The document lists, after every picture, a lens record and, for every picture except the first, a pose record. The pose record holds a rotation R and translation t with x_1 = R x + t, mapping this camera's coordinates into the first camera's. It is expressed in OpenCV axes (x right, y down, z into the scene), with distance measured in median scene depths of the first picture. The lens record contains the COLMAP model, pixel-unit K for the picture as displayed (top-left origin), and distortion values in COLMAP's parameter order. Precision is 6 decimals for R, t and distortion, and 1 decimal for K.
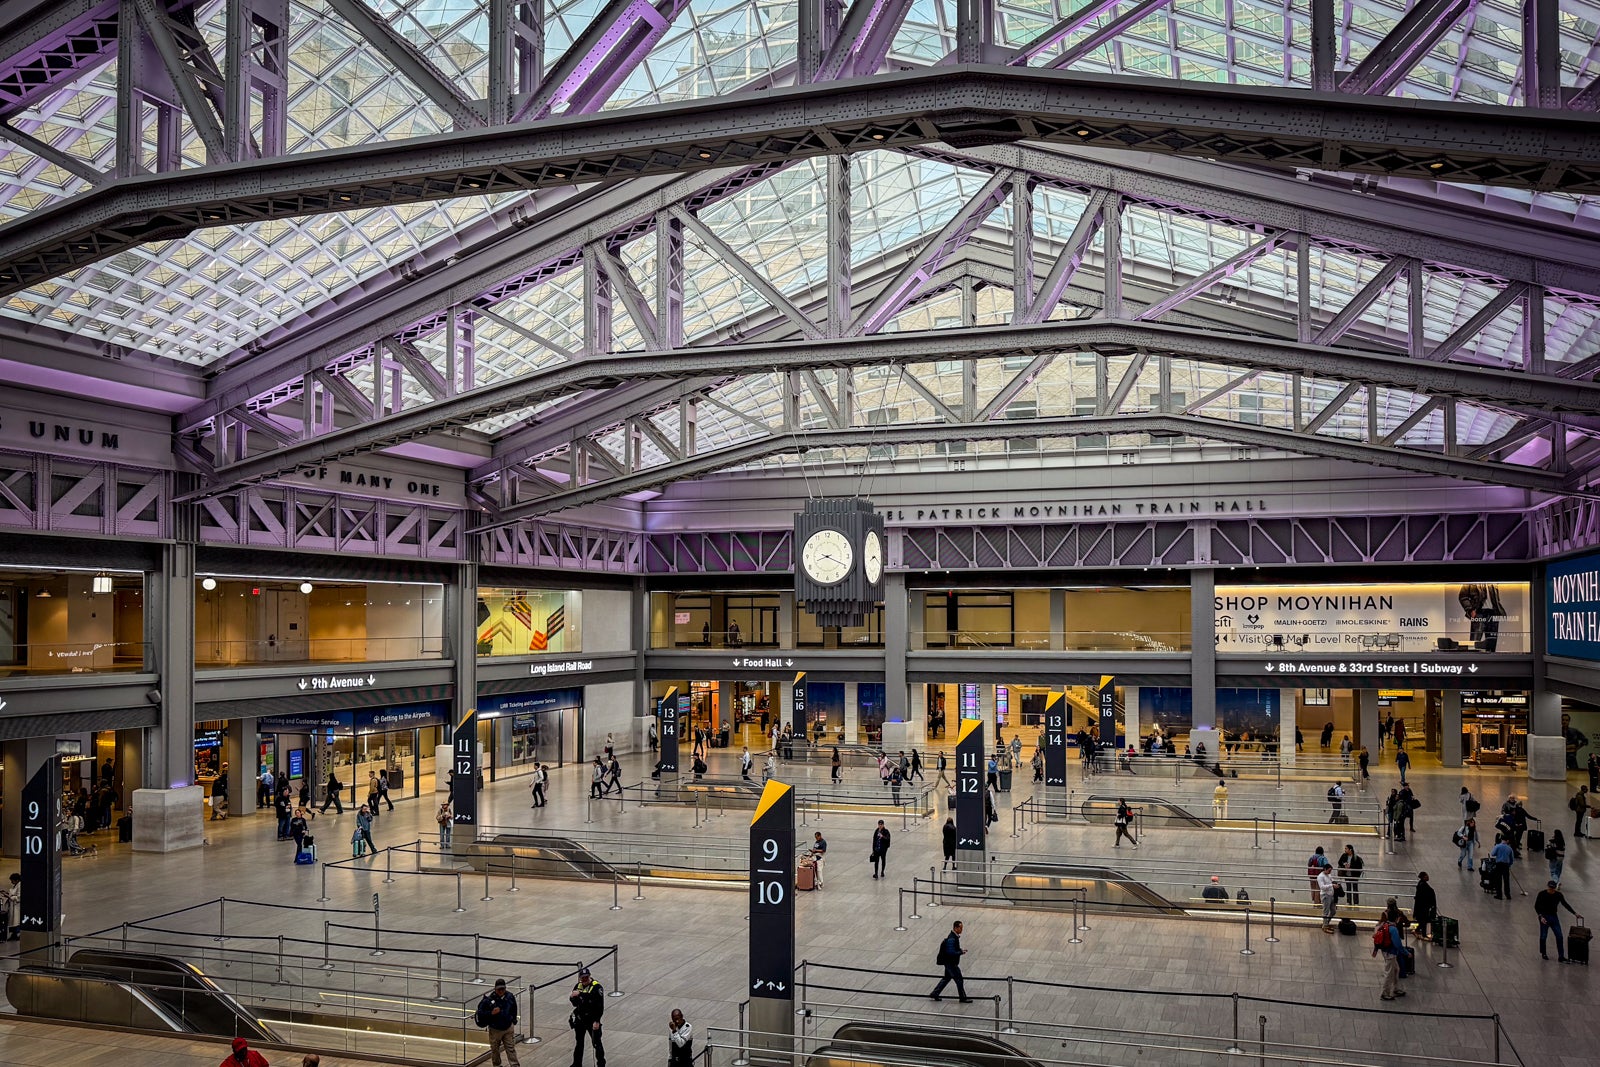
lens RADIAL K [[1130.3, 0, 801.2], [0, 1130.3, 618.5], [0, 0, 1]] dist [0.002424, -0.027423]
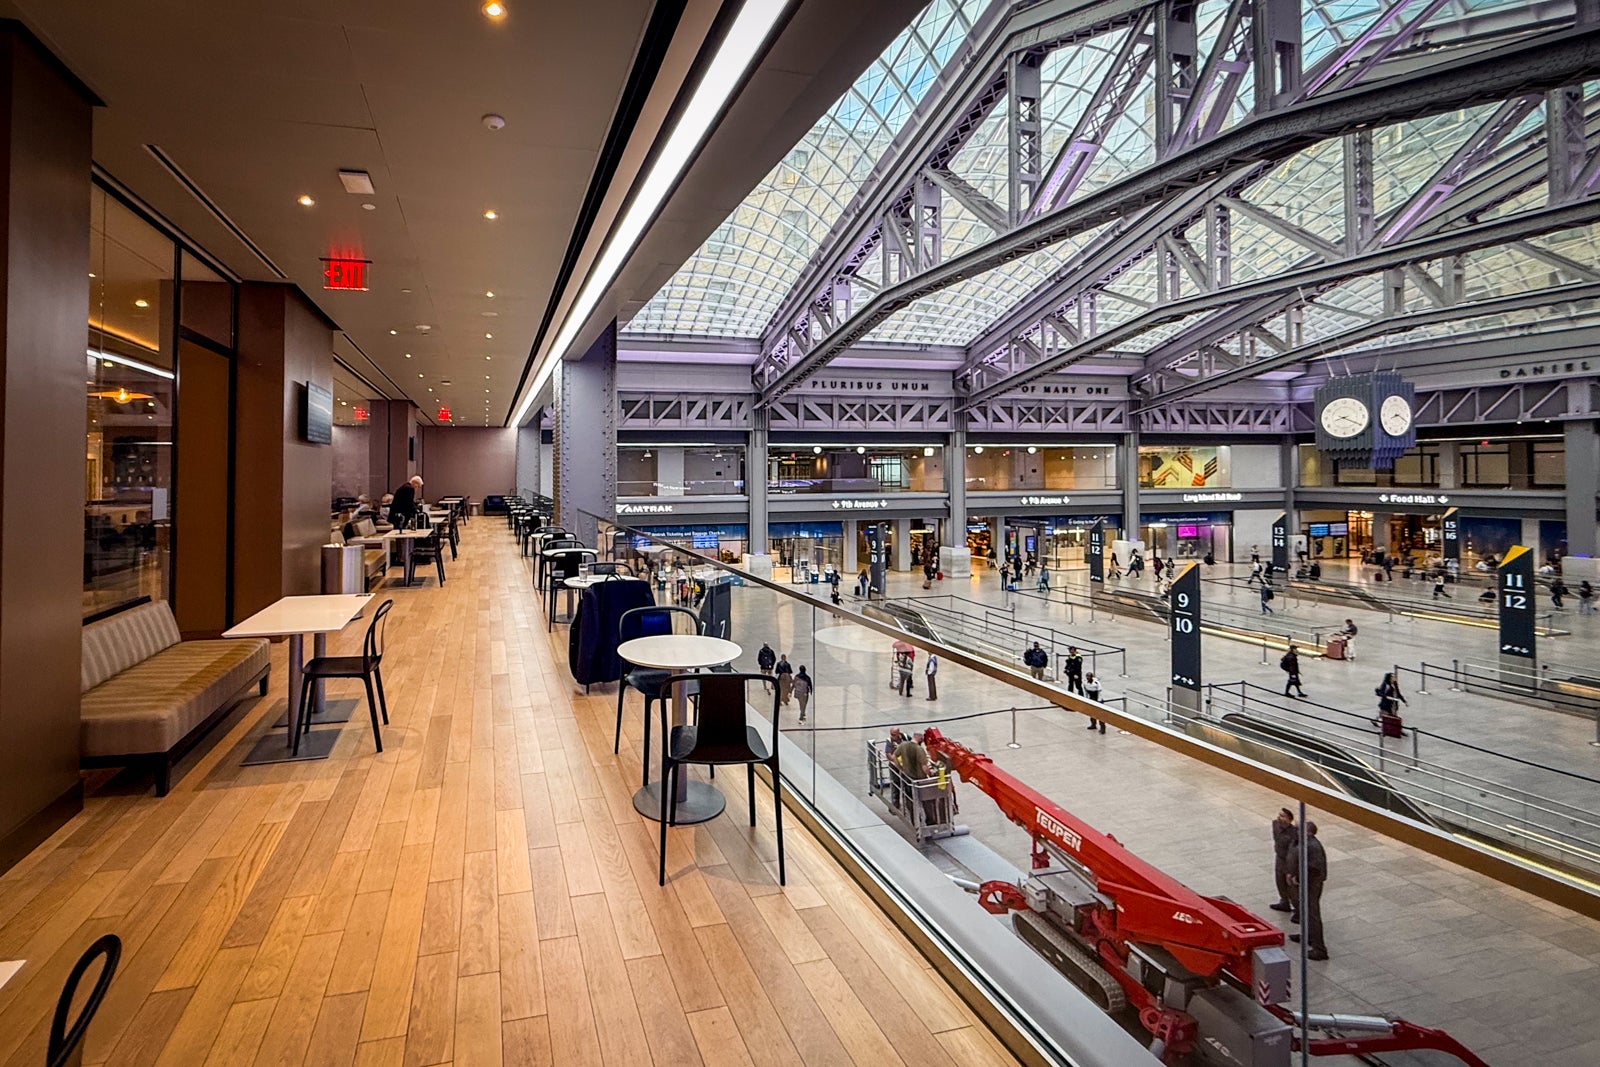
lens RADIAL K [[1145.0, 0, 800.0], [0, 1145.0, 533.5], [0, 0, 1]] dist [0.001305, 0.001120]
pose [[0.541067, 0.041935, -0.839934, 0.931365], [0.007698, 0.998467, 0.054809, 0.003901], [0.840945, -0.036121, 0.539914, -0.349057]]
